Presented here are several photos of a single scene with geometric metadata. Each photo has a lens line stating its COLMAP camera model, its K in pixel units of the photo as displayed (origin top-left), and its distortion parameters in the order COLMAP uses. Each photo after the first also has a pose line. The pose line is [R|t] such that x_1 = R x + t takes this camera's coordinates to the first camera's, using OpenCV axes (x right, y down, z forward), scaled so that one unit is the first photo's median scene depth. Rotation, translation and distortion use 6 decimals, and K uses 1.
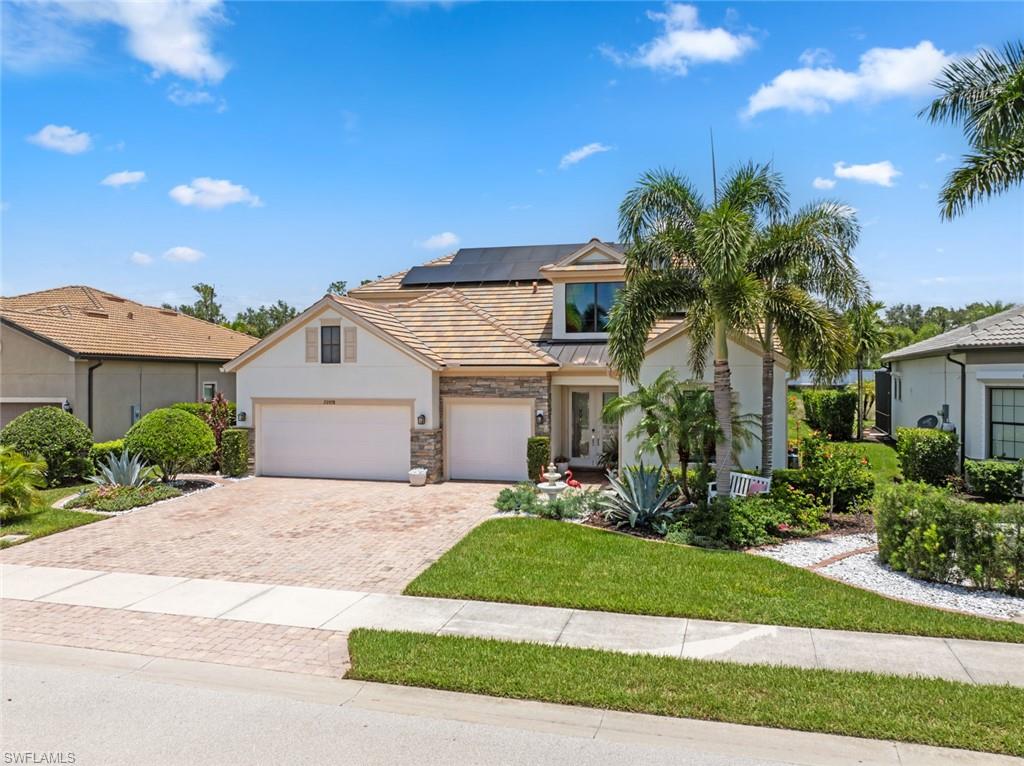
lens RADIAL K [[721.8, 0, 508.4], [0, 721.8, 387.1], [0, 0, 1]] dist [-0.053350, 0.021035]
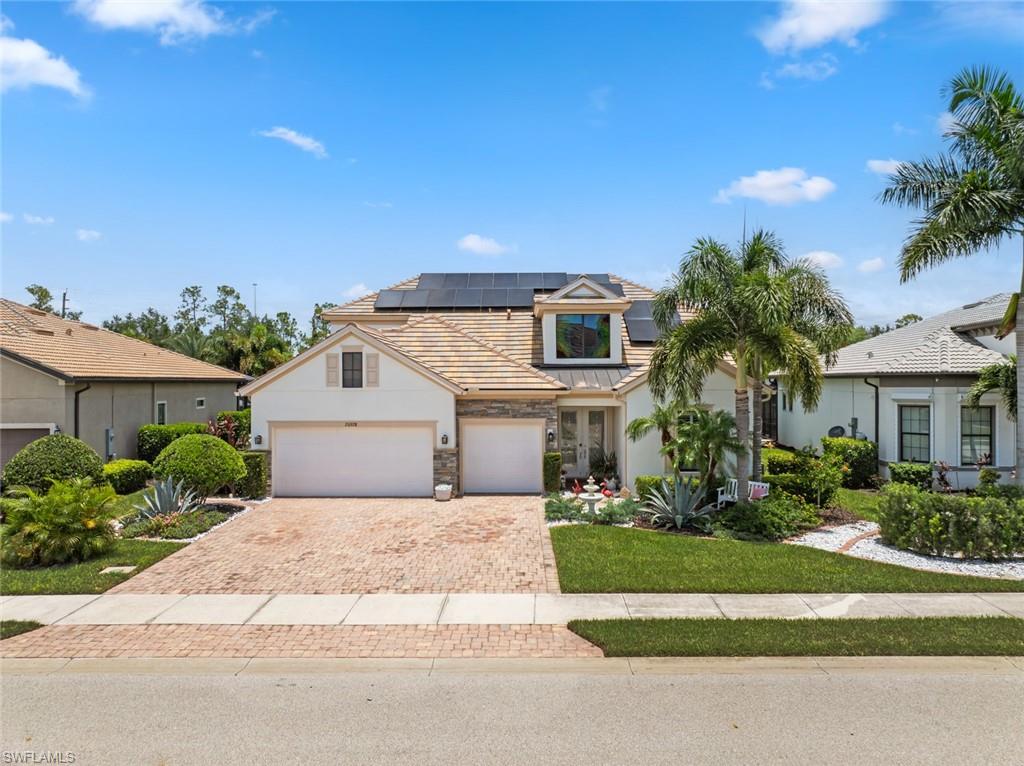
lens RADIAL K [[721.8, 0, 508.4], [0, 721.8, 387.1], [0, 0, 1]] dist [-0.053350, 0.021035]
pose [[0.973713, -0.004701, 0.227732, -0.301130], [0.006494, 0.999954, -0.007126, -0.028172], [-0.227688, 0.008417, 0.973698, -0.089603]]
